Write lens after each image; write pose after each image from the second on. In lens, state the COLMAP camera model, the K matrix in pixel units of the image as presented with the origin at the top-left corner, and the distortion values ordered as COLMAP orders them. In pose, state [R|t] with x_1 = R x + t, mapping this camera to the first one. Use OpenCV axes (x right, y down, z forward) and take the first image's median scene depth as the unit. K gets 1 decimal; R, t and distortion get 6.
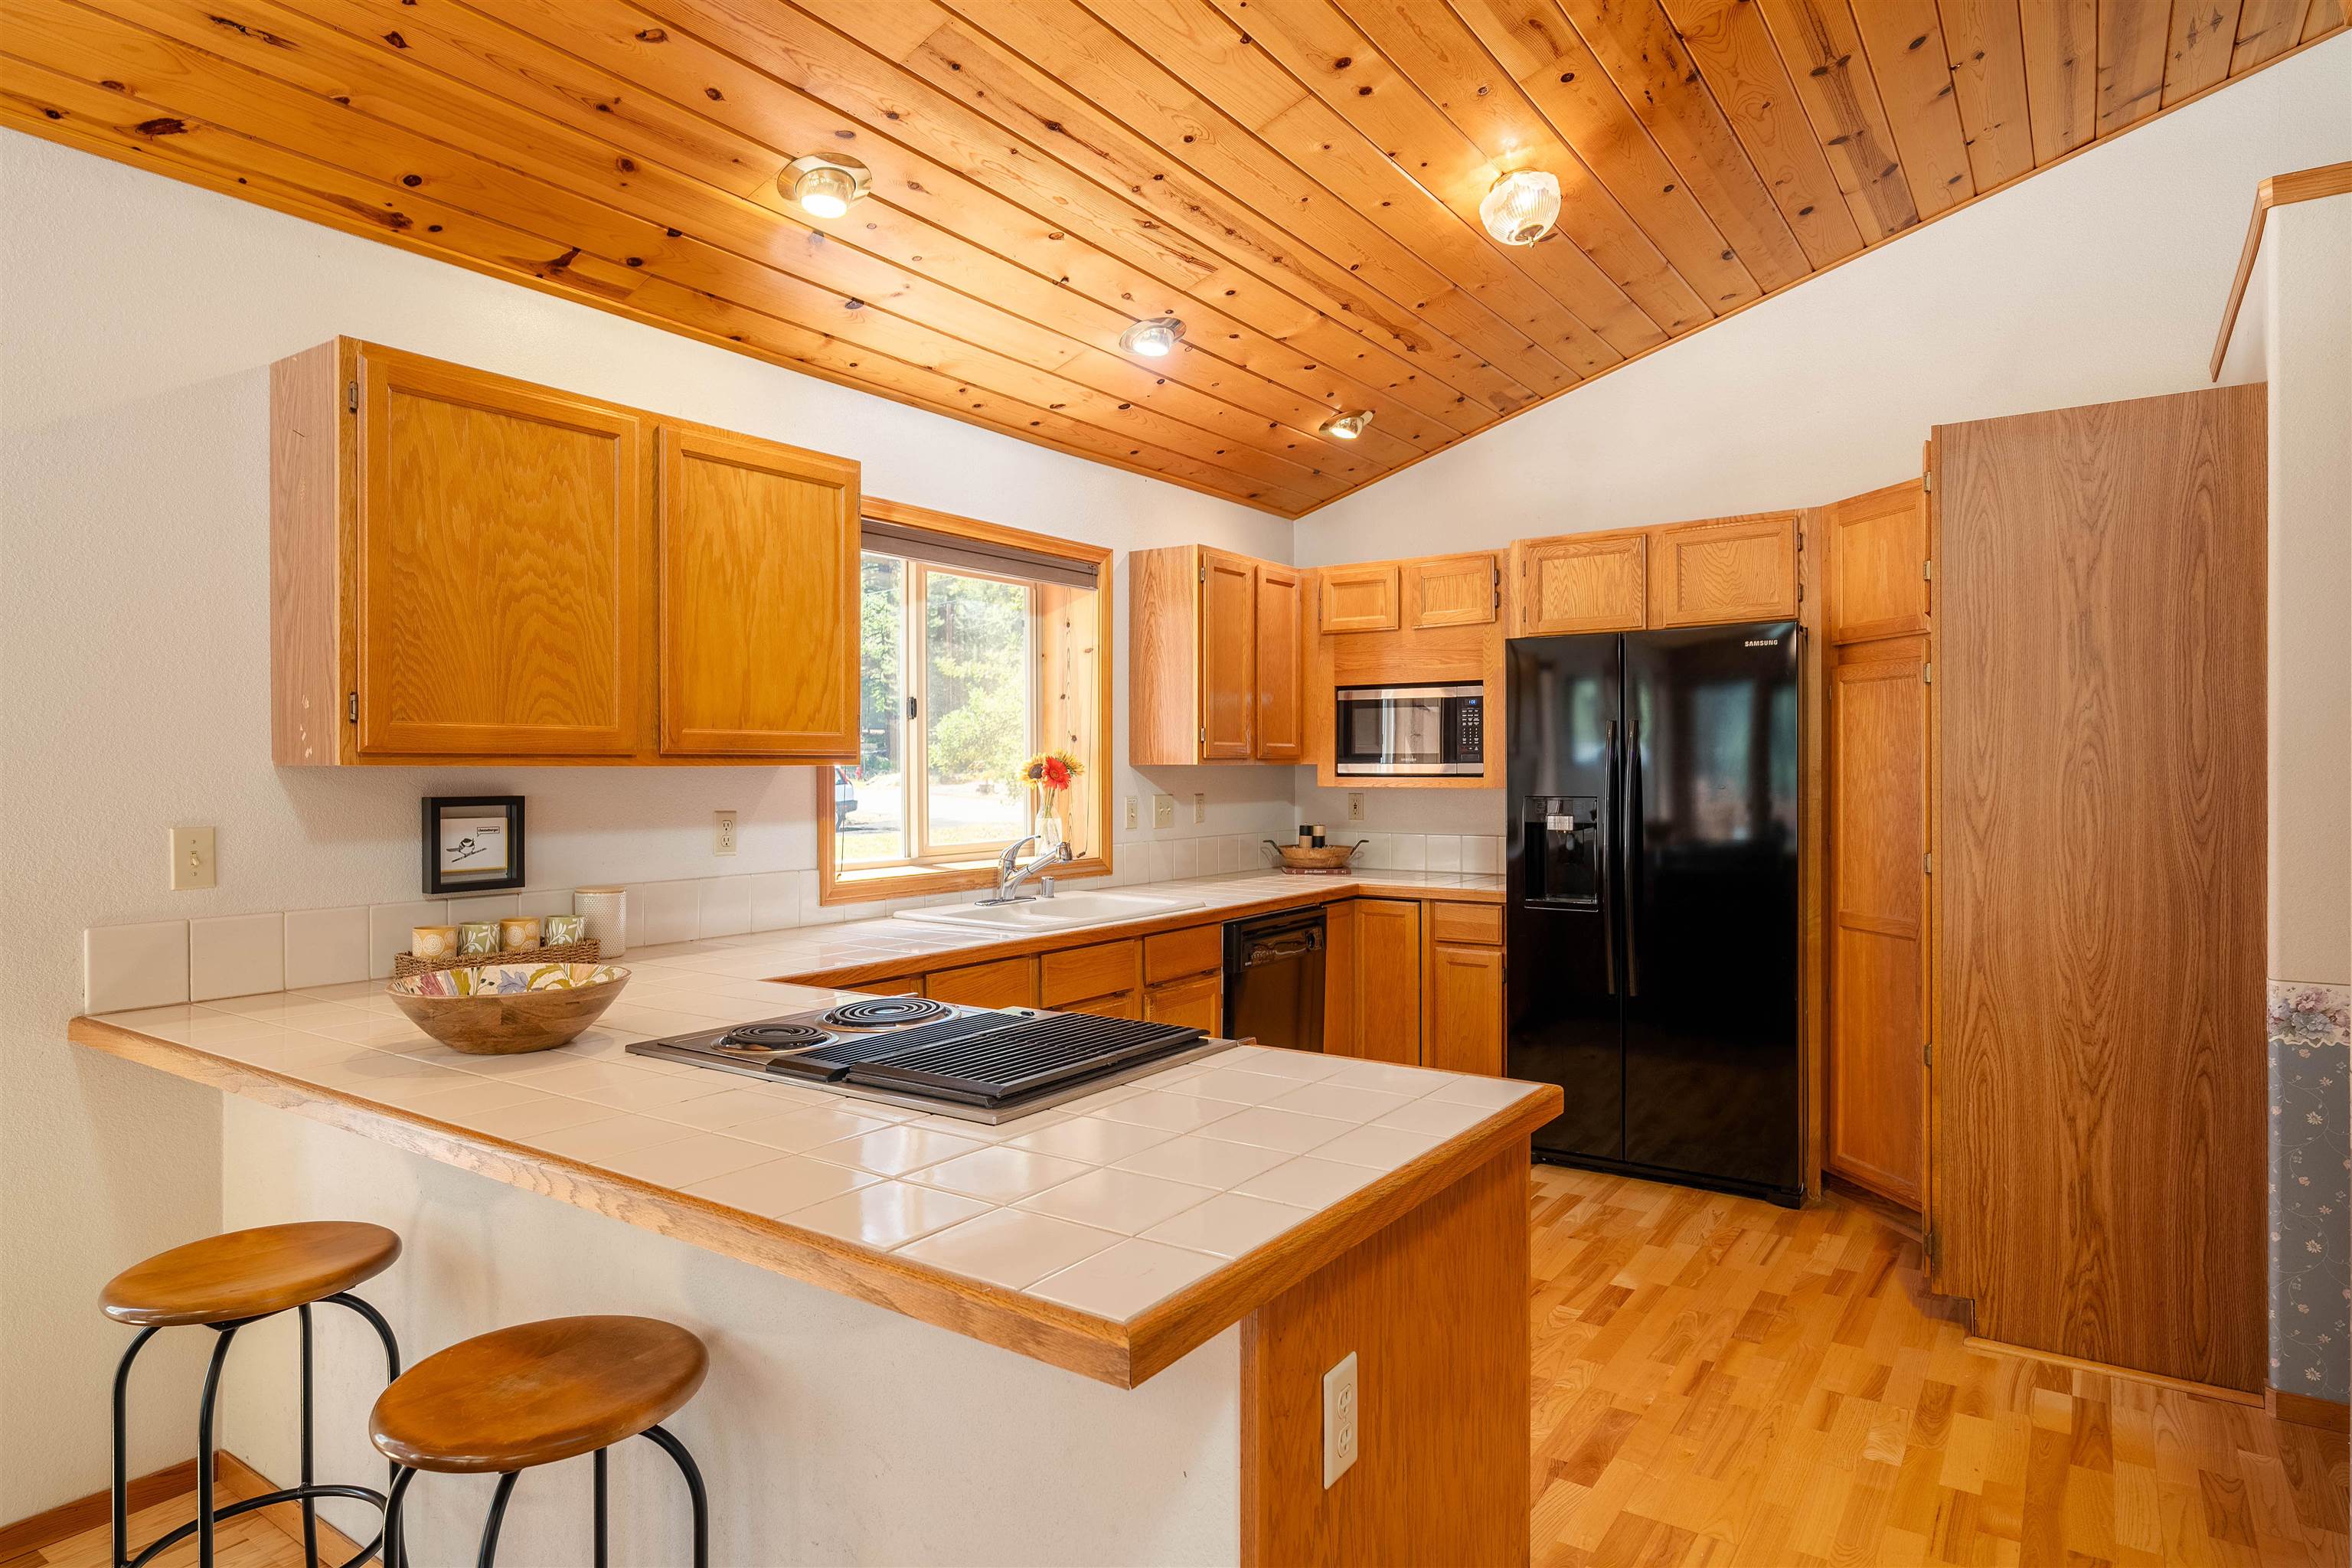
lens RADIAL K [[1335.4, 0, 1167.9], [0, 1335.4, 767.8], [0, 0, 1]] dist [-0.000917, 0.000516]
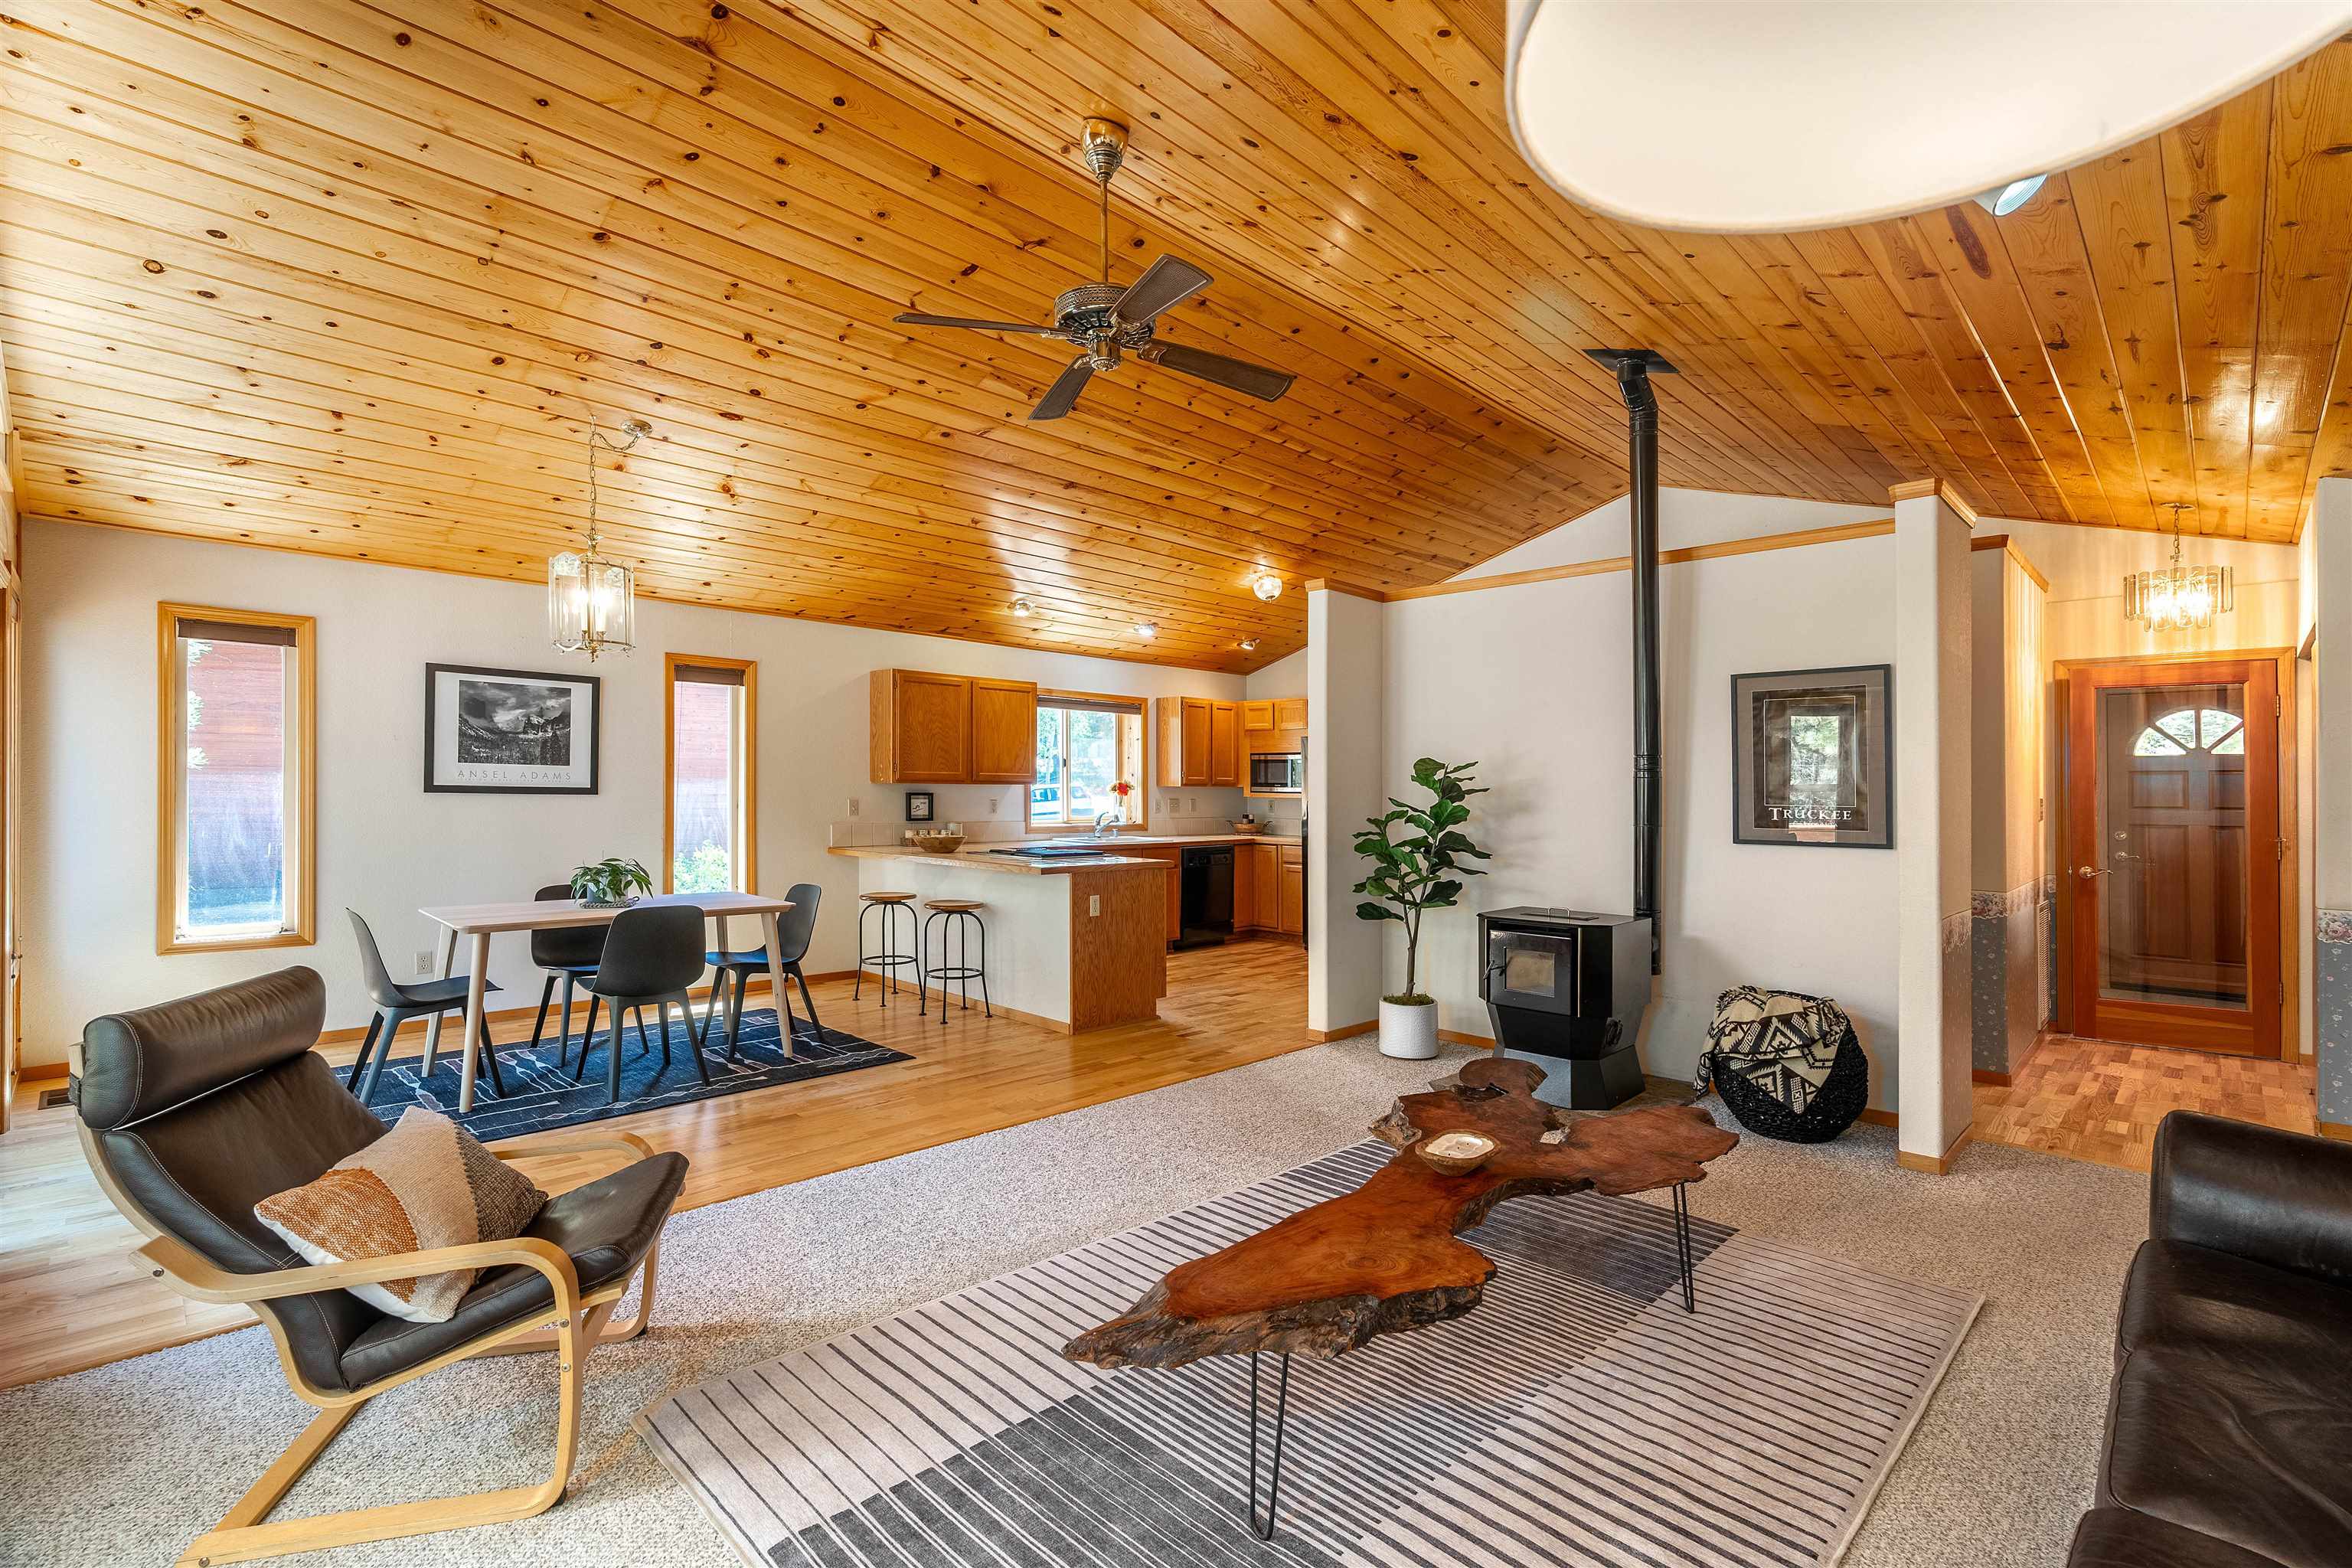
lens RADIAL K [[1060.4, 0, 1166.0], [0, 1060.4, 791.4], [0, 0, 1]] dist [0.003687, 0.000478]
pose [[0.984704, 0.014364, -0.173642, 0.470802], [-0.013946, 0.999896, 0.003626, 0.000051], [0.173676, -0.001149, 0.984802, -1.288581]]
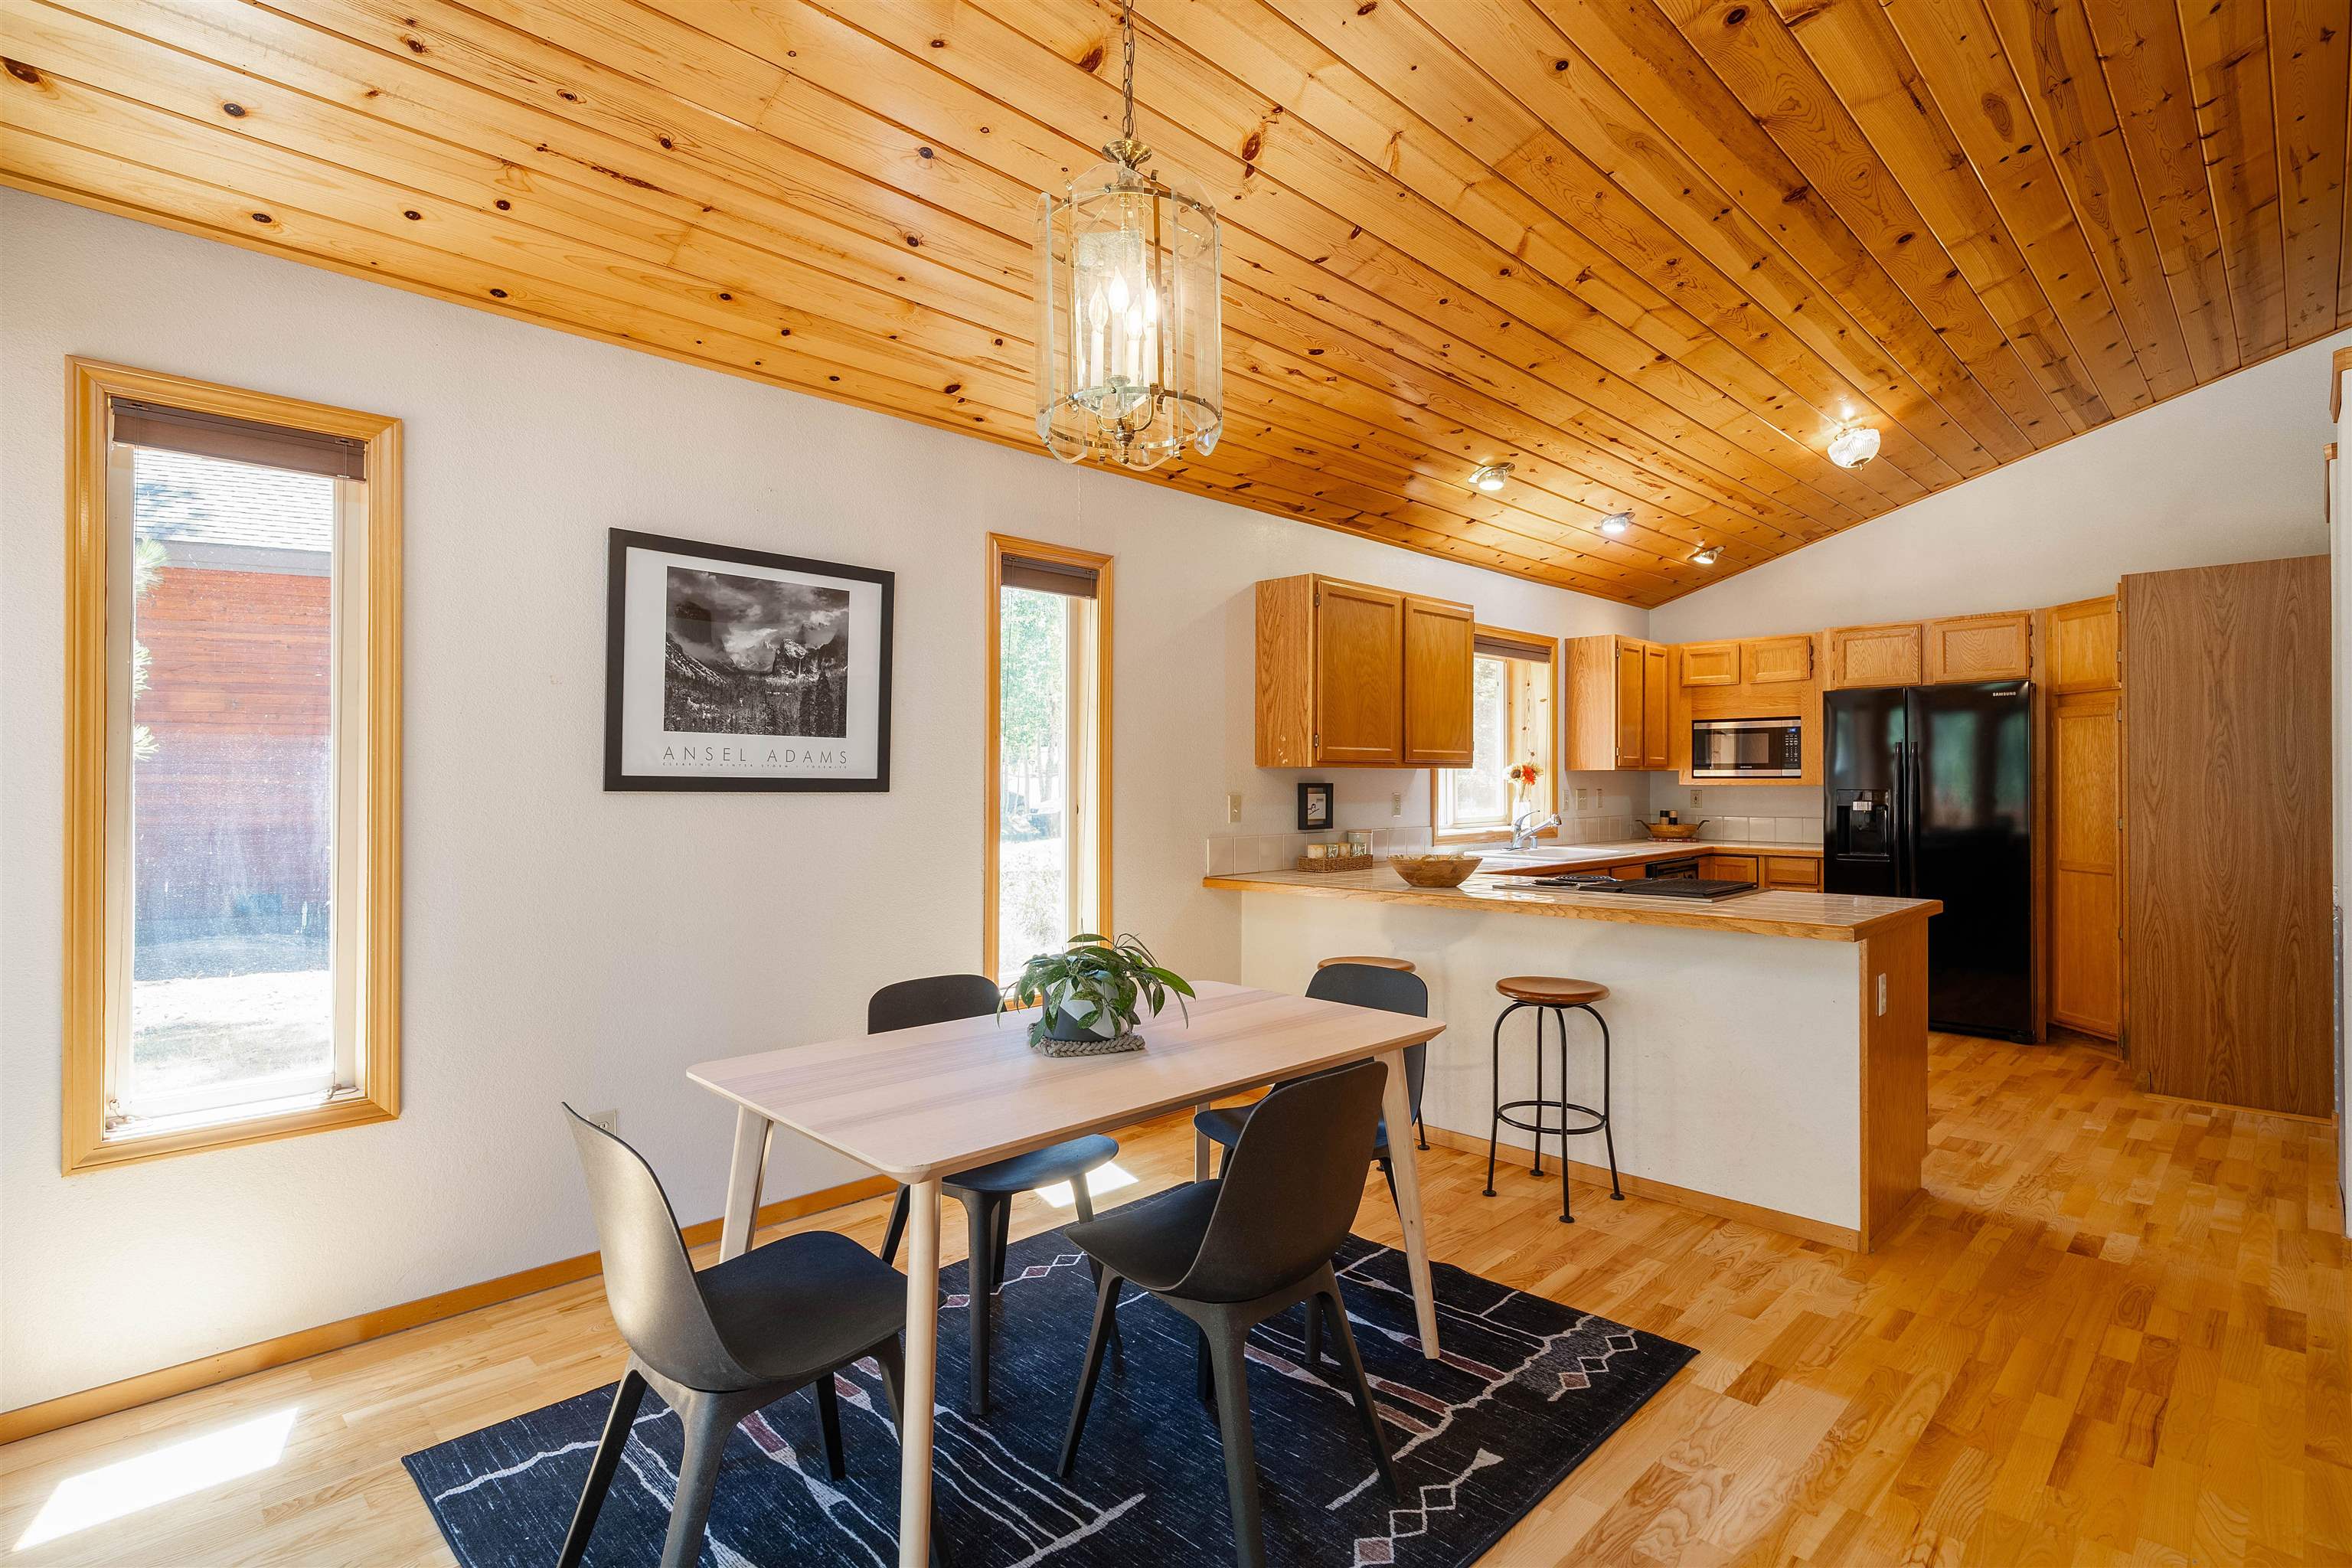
lens RADIAL K [[1145.3, 0, 1174.6], [0, 1145.3, 772.7], [0, 0, 1]] dist [-0.002580, 0.000665]
pose [[0.984506, 0.000406, -0.175353, -0.365840], [-0.001540, 0.999979, -0.006327, 0.014860], [0.175347, 0.006499, 0.984485, -0.653852]]
